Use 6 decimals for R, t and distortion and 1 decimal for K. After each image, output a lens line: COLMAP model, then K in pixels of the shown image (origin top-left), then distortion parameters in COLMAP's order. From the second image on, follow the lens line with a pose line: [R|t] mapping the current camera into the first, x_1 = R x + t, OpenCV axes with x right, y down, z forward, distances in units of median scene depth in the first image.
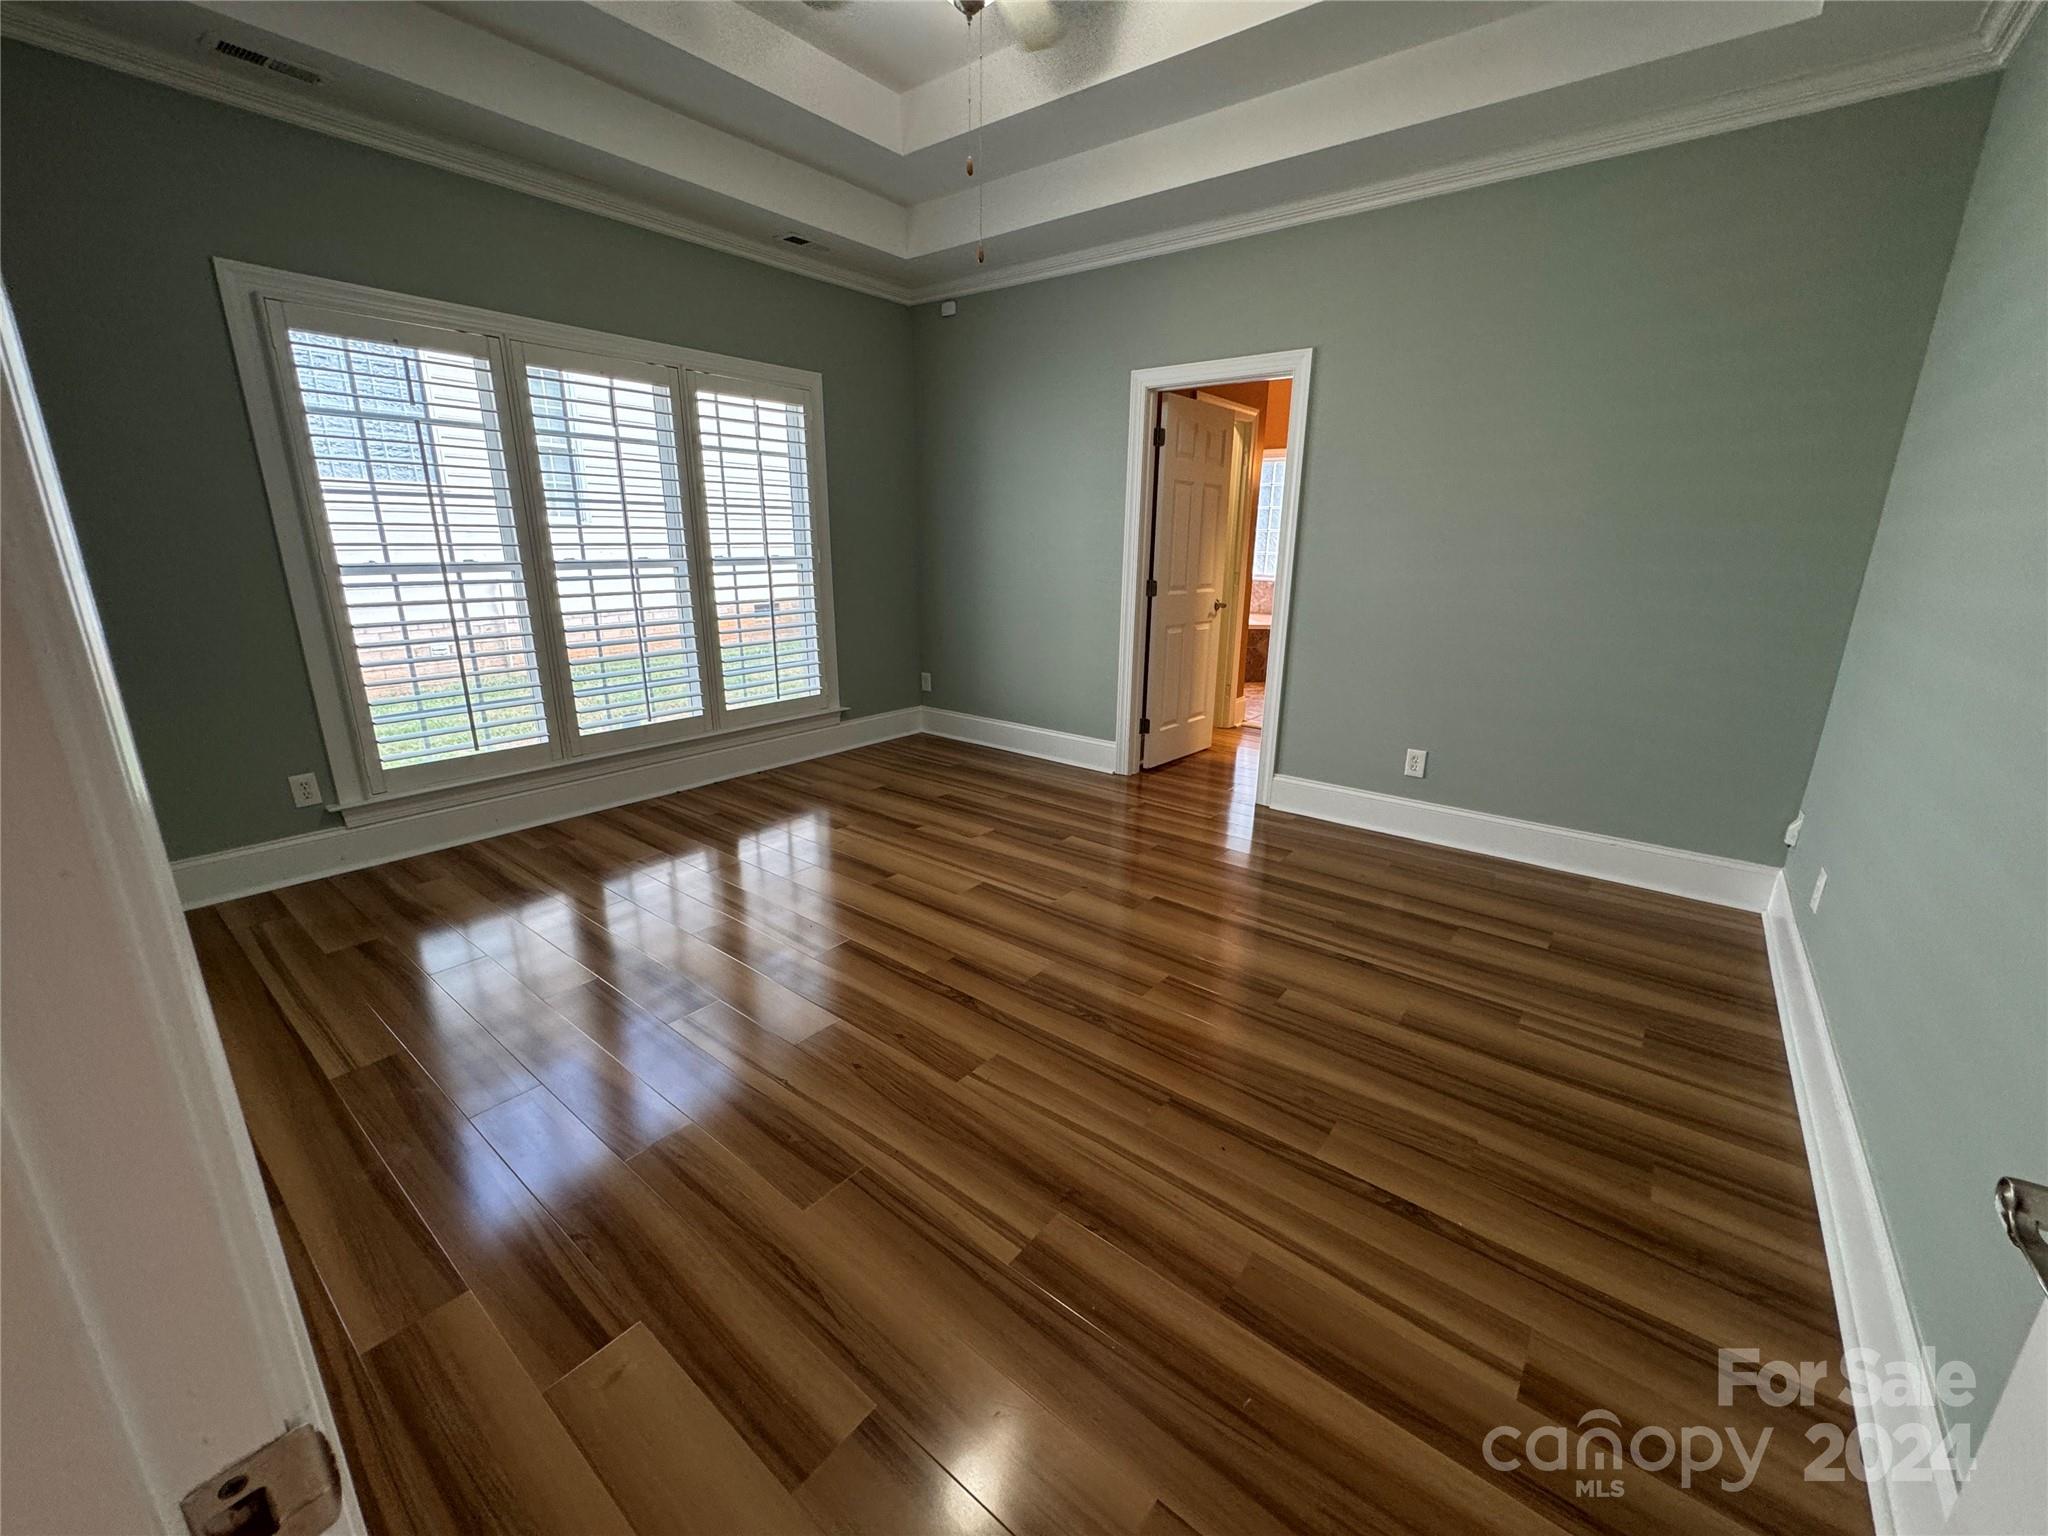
lens RADIAL K [[817.0, 0, 1026.1], [0, 817.0, 770.8], [0, 0, 1]] dist [-0.003916, 0.000346]
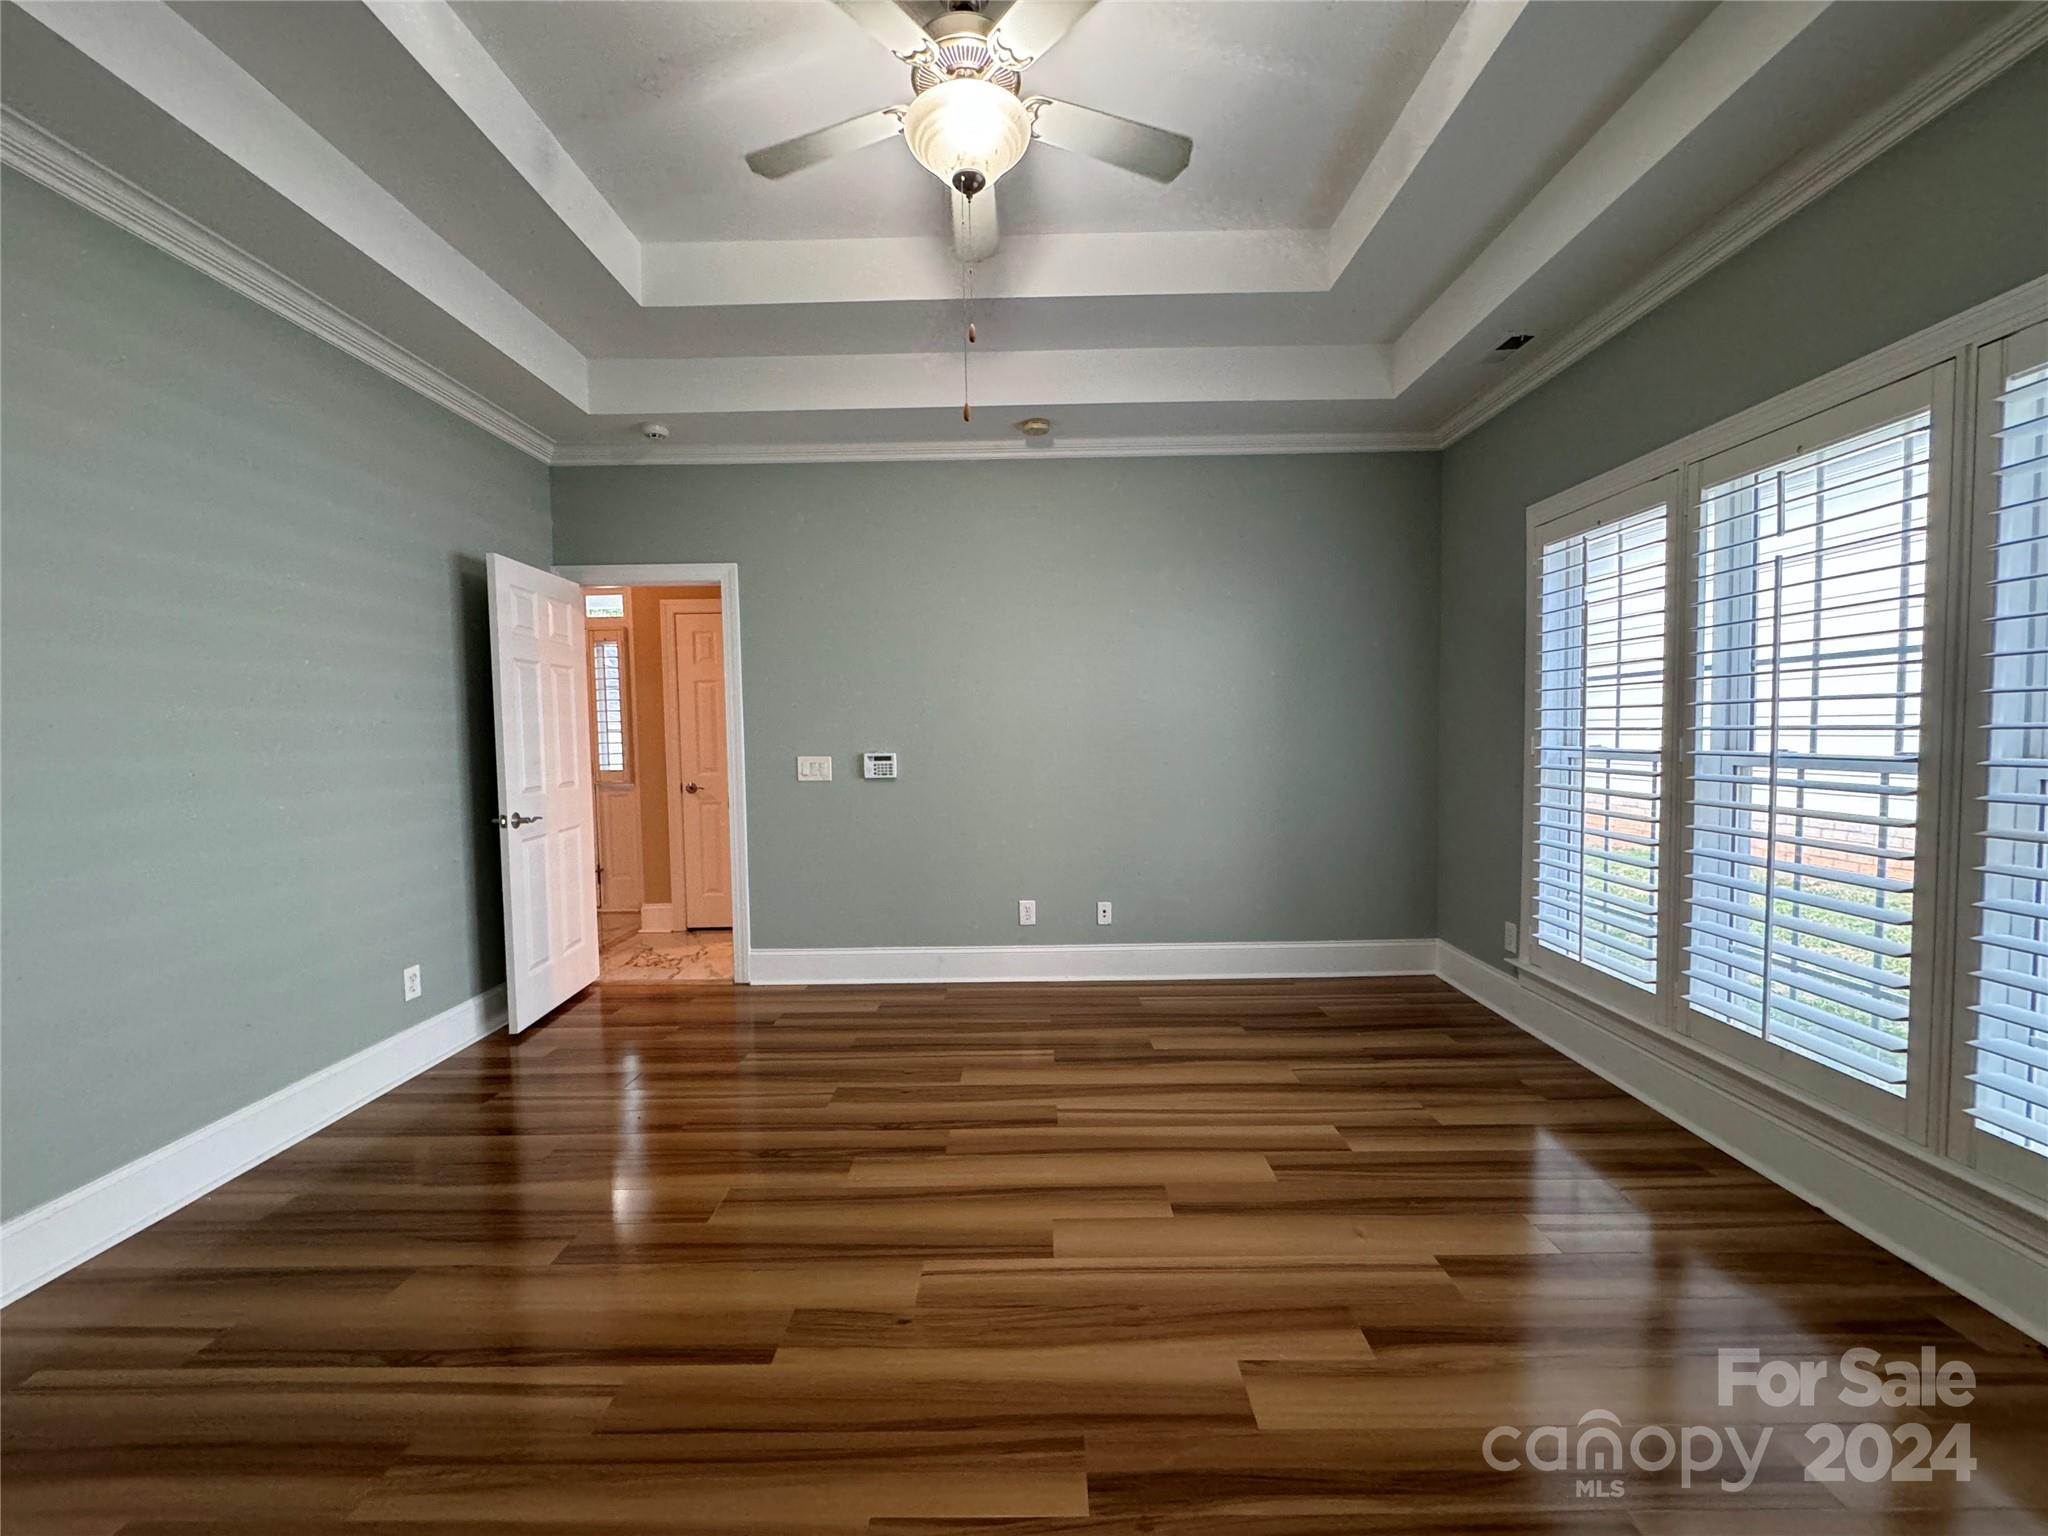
lens RADIAL K [[817.0, 0, 1026.1], [0, 817.0, 770.8], [0, 0, 1]] dist [-0.003916, 0.000346]
pose [[-0.789844, 0.029048, -0.612619, 0.332288], [-0.162937, 0.953044, 0.255263, -0.367763], [0.591268, 0.301436, -0.748023, 1.342730]]
